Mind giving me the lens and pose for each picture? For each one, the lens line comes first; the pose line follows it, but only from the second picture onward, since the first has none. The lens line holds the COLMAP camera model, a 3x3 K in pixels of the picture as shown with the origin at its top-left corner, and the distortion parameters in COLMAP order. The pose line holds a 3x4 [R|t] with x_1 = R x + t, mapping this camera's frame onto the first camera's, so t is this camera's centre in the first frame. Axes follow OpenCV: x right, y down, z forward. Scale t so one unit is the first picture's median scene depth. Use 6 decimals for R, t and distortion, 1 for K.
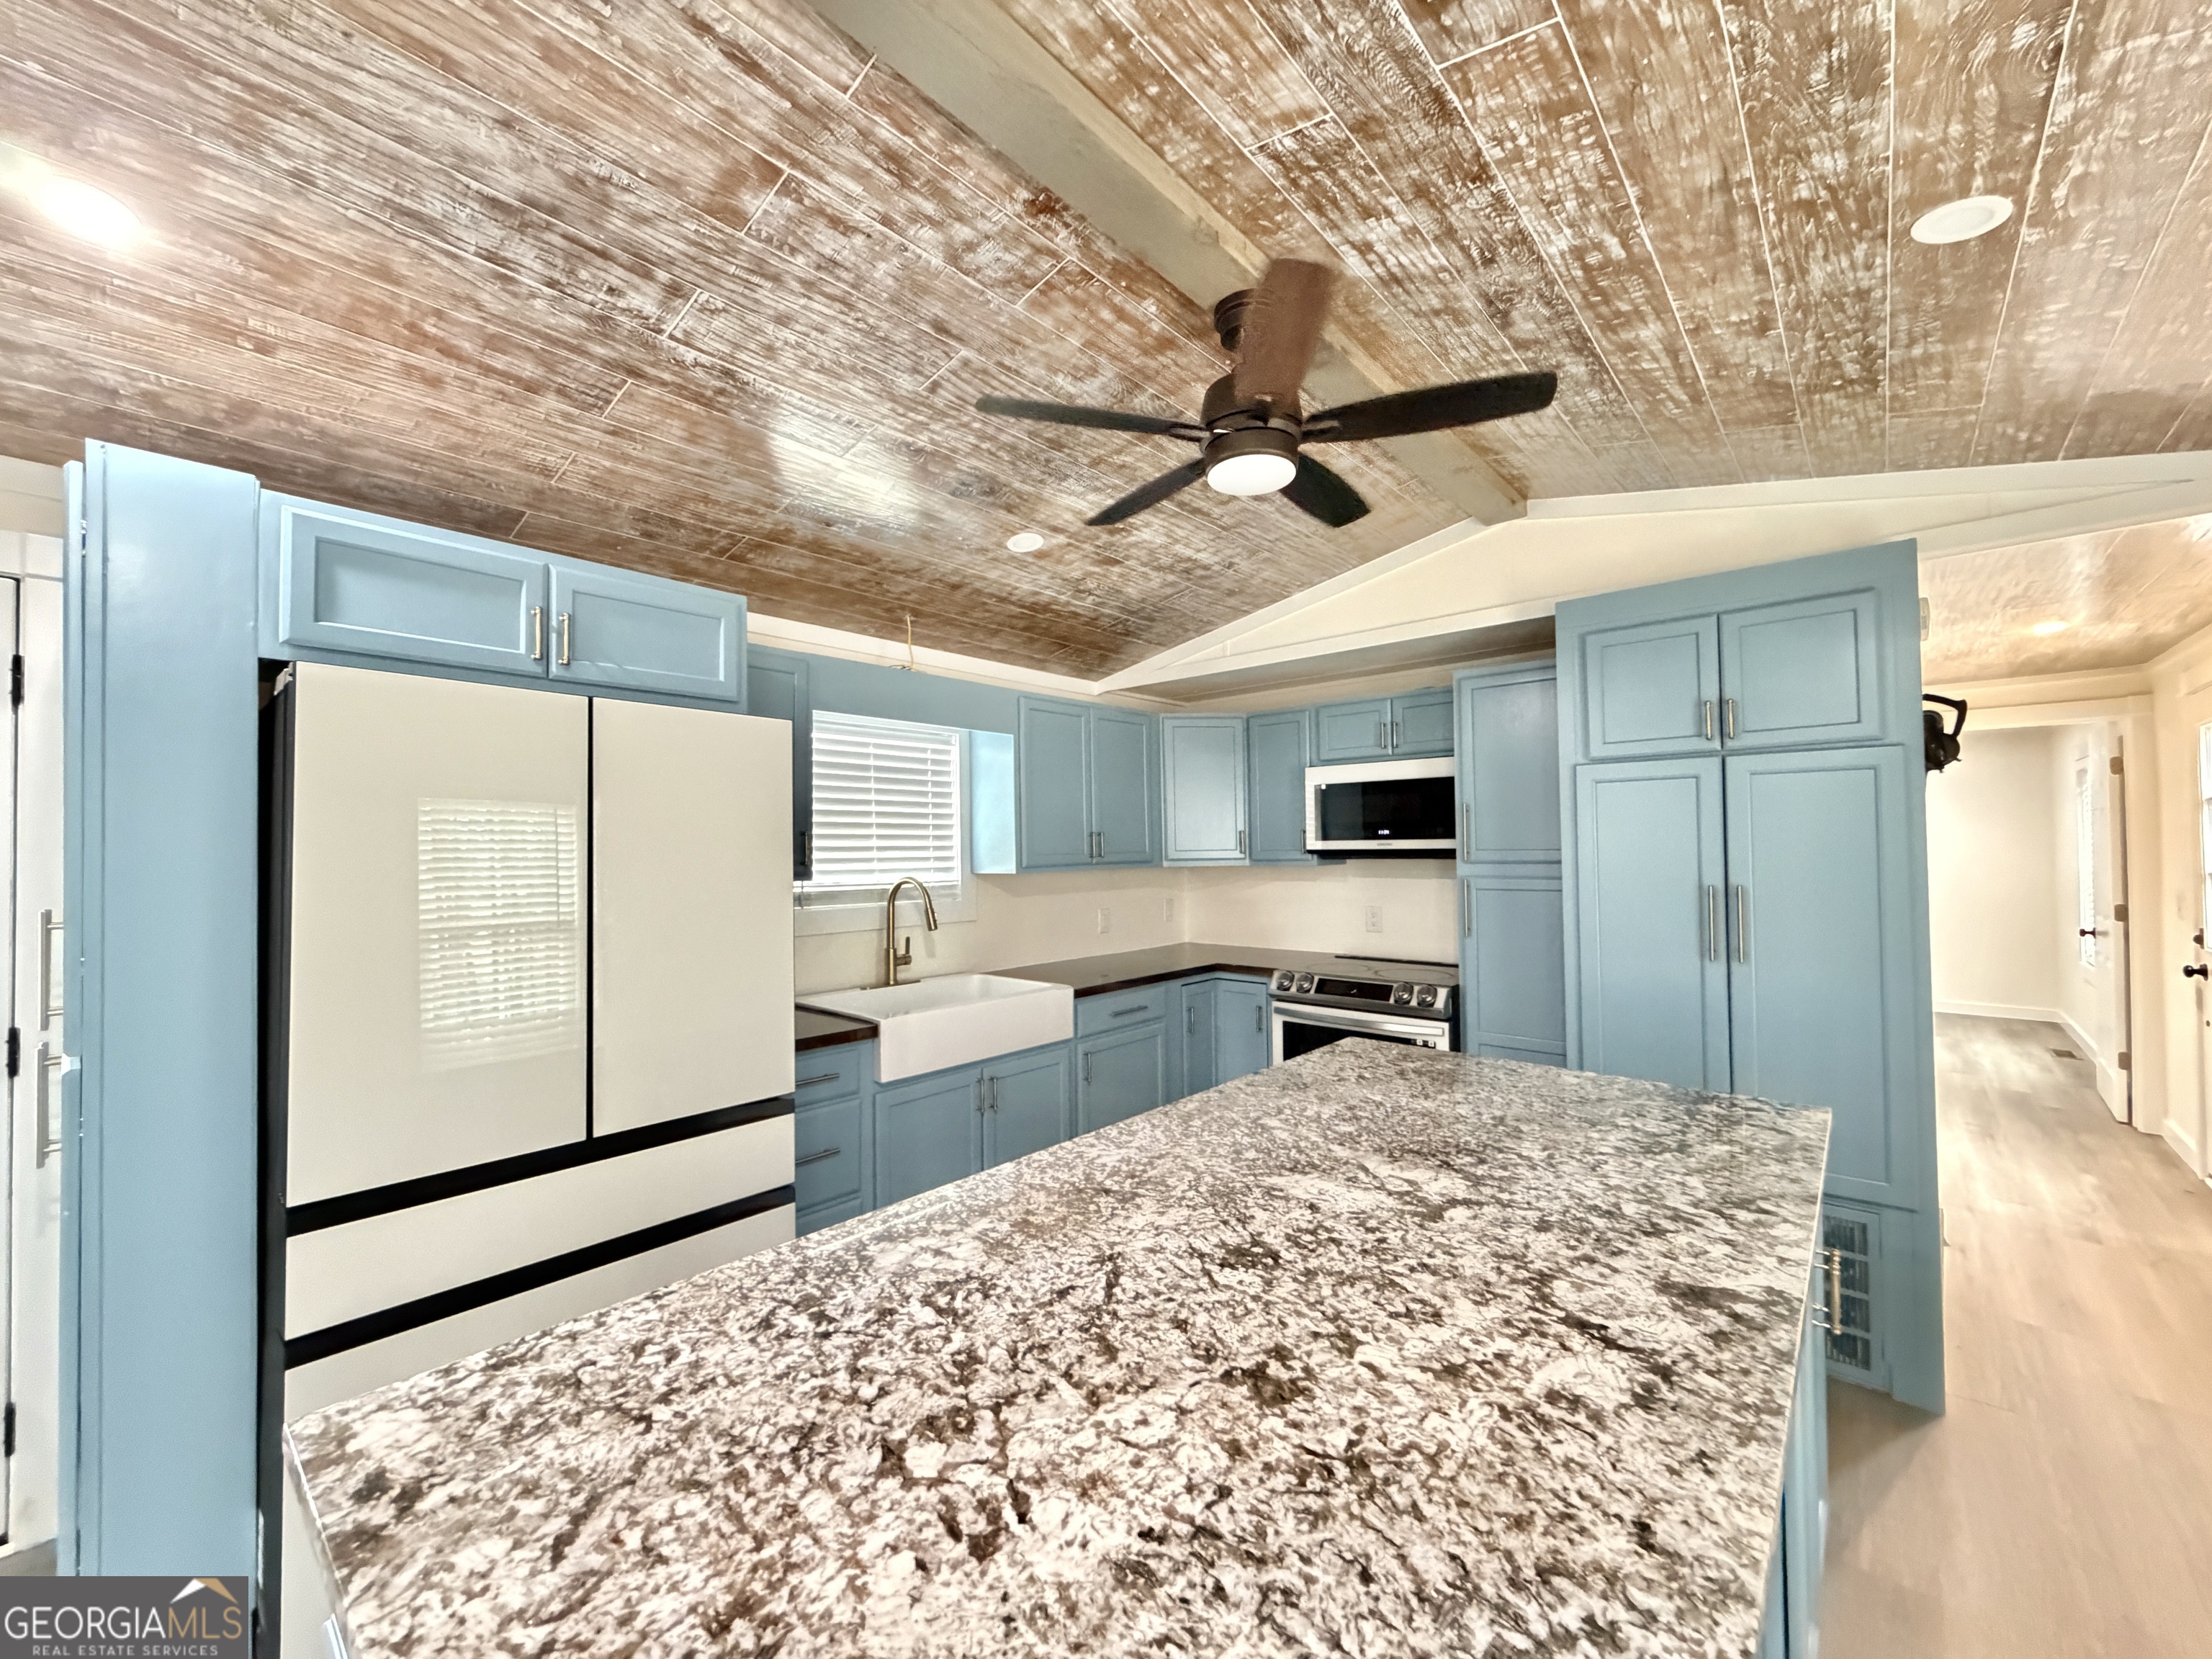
lens RADIAL K [[883.2, 0, 1103.0], [0, 883.2, 829.7], [0, 0, 1]] dist [0.001512, -0.000479]
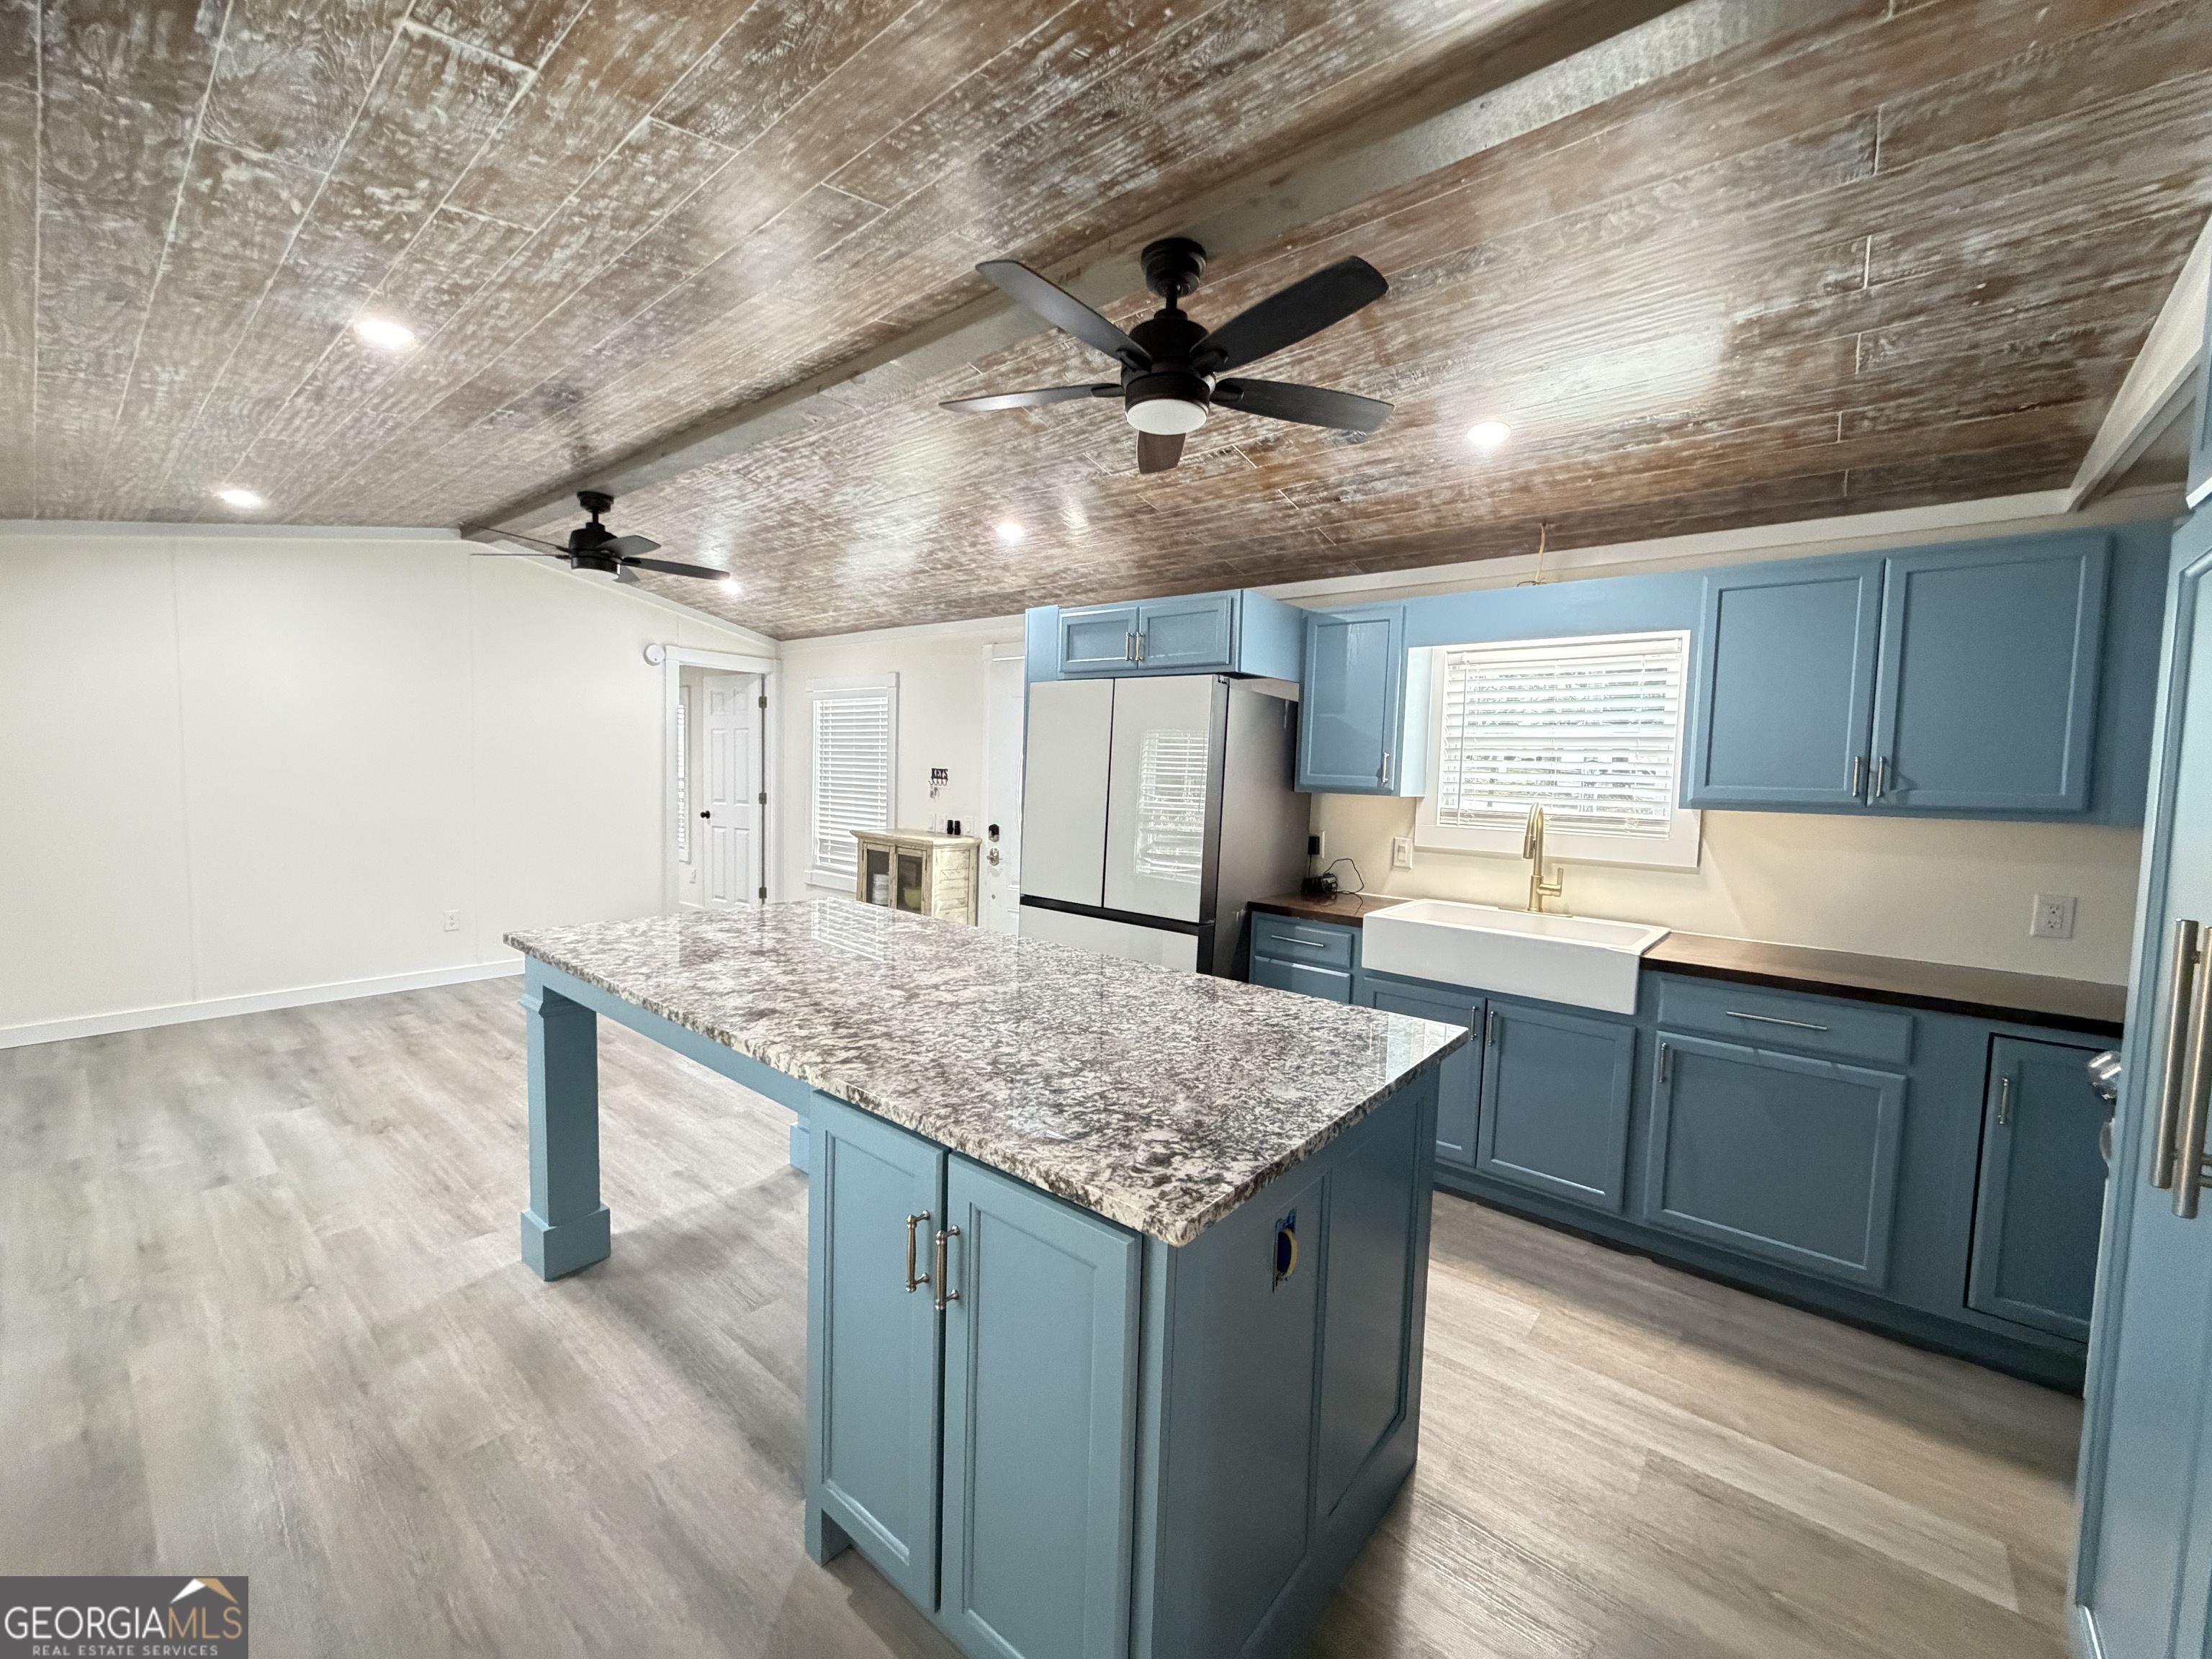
lens RADIAL K [[883.2, 0, 1099.1], [0, 883.2, 831.1], [0, 0, 1]] dist [0.001512, -0.000479]
pose [[0.025135, 0.079405, -0.996525, 1.345584], [-0.010766, 0.996804, 0.079156, 0.025109], [0.999626, 0.008739, 0.025910, 0.926019]]
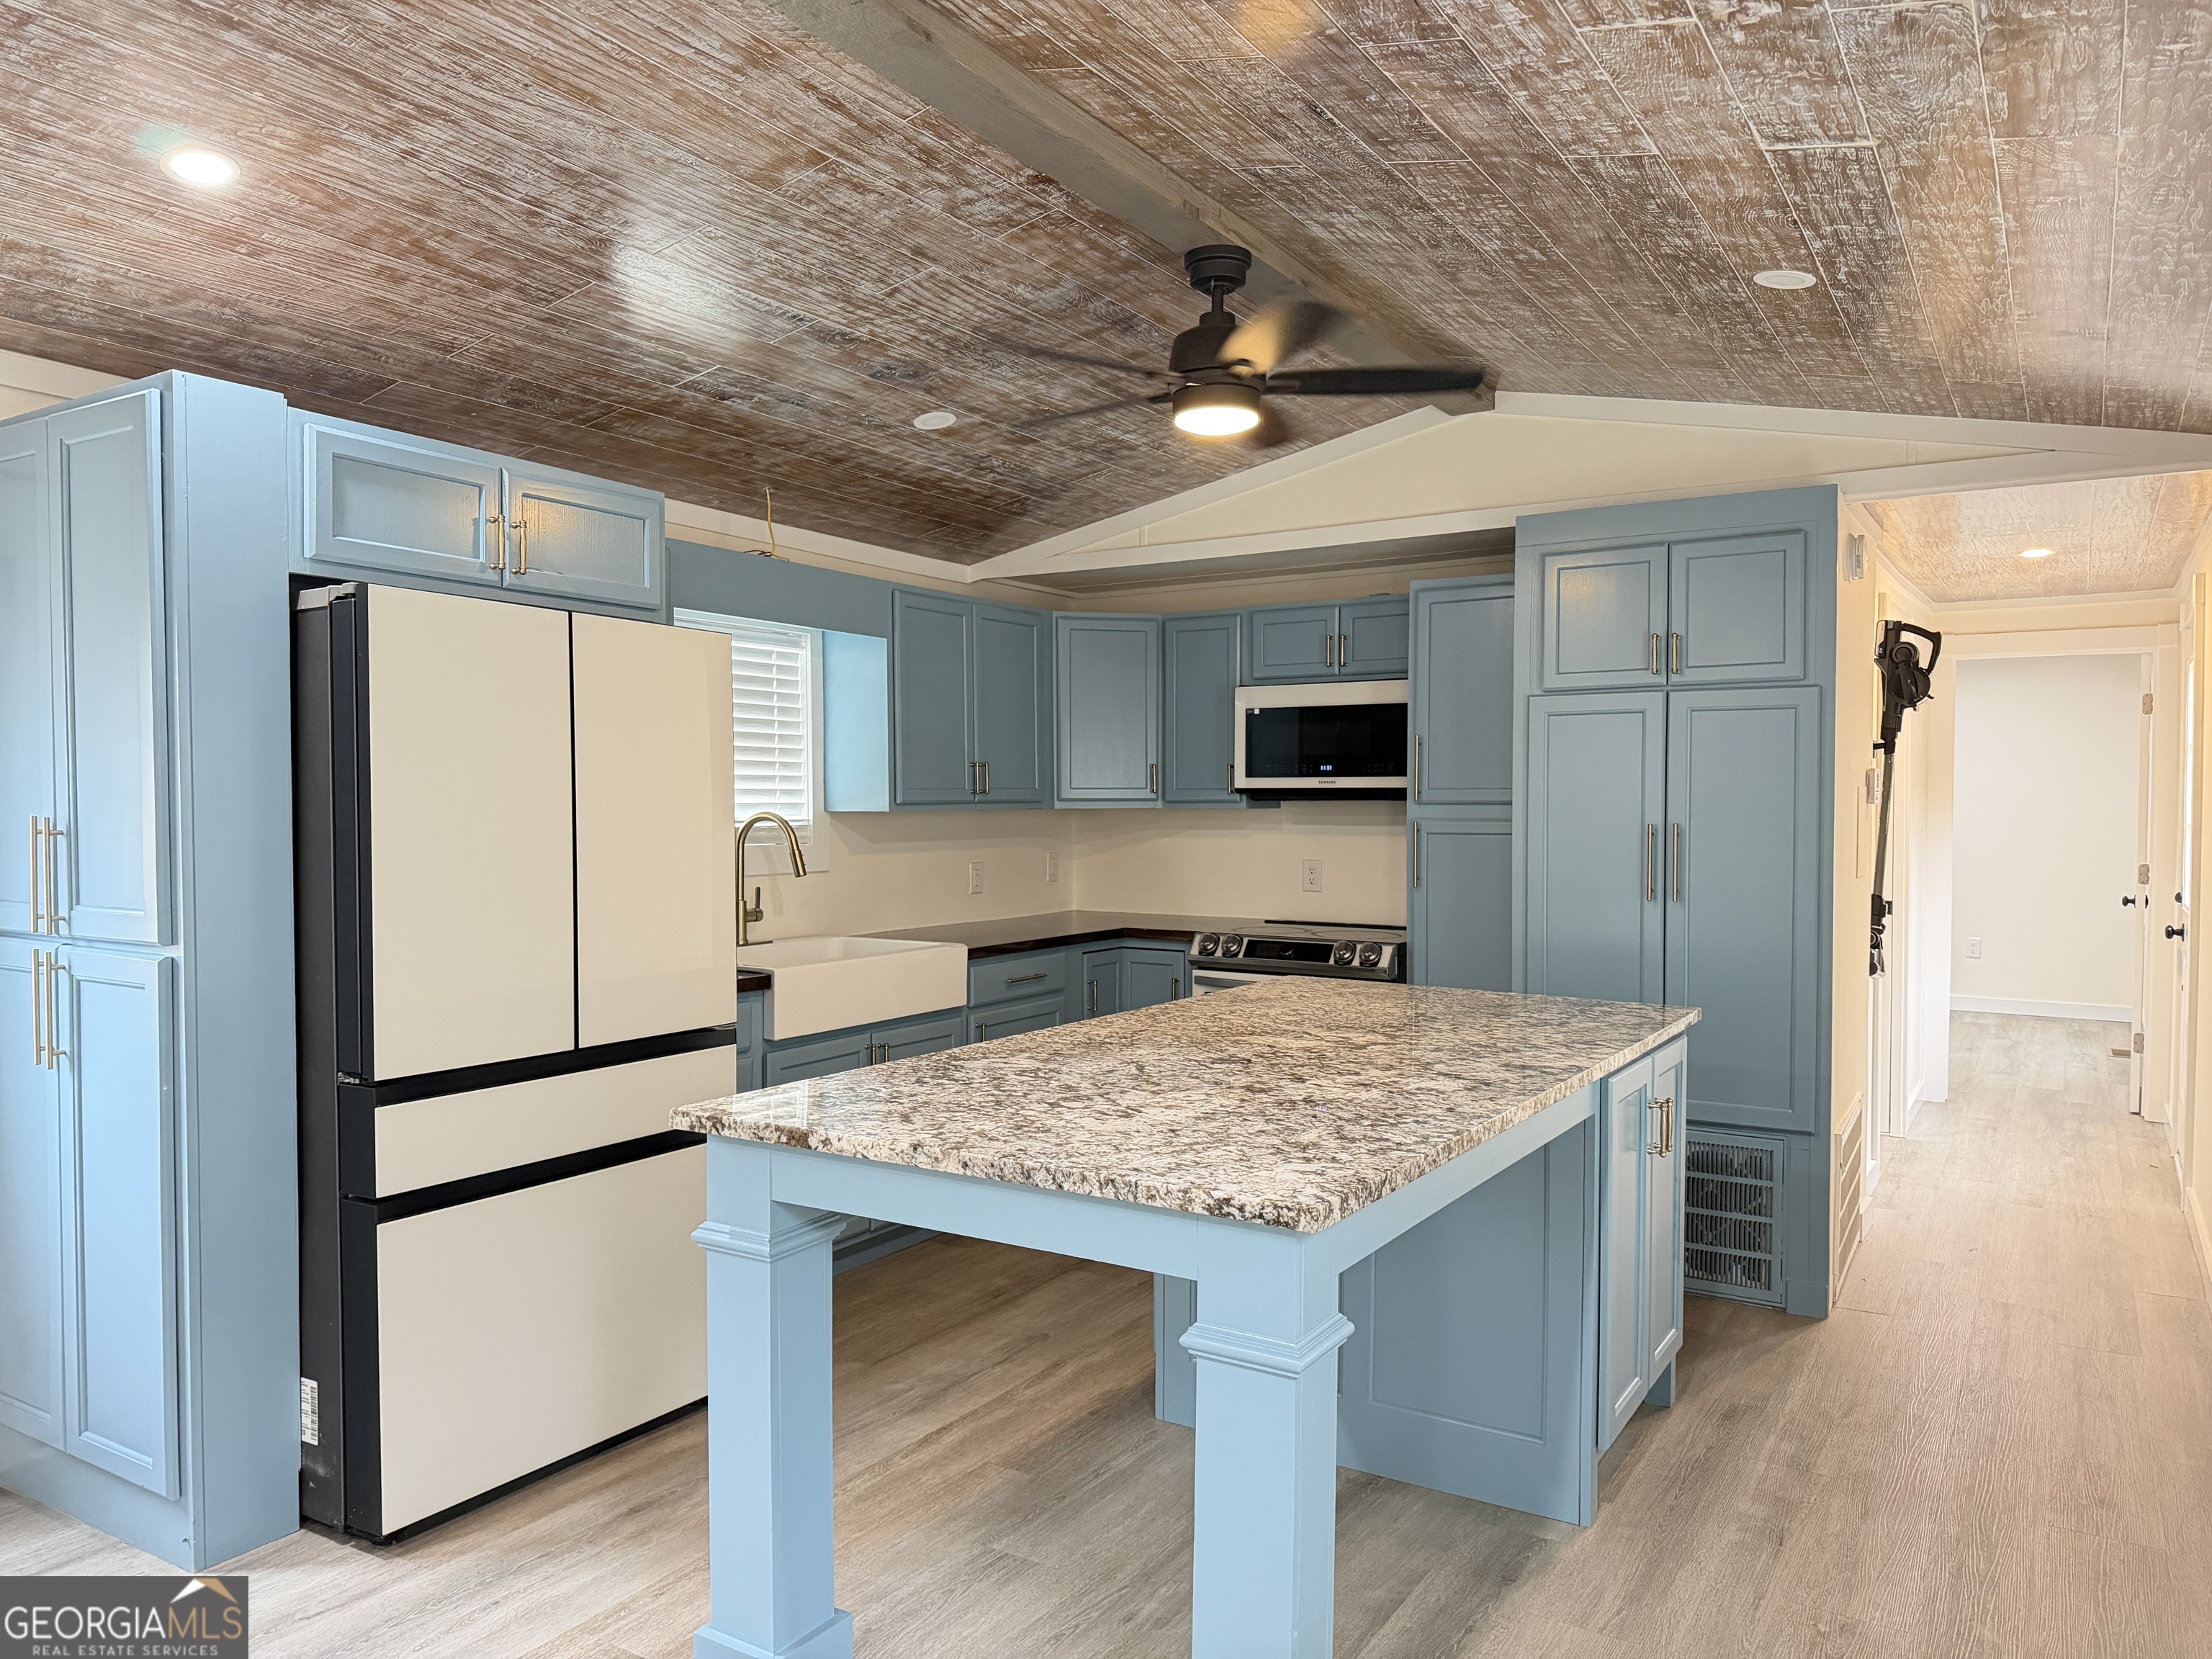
lens RADIAL K [[1561.1, 0, 1103.5], [0, 1561.1, 841.8], [0, 0, 1]] dist [0.038415, -0.046969]
pose [[0.986063, 0.007788, 0.166190, -0.281397], [-0.015646, 0.998818, 0.046025, 0.017777], [-0.165635, -0.047984, 0.985019, -0.866549]]
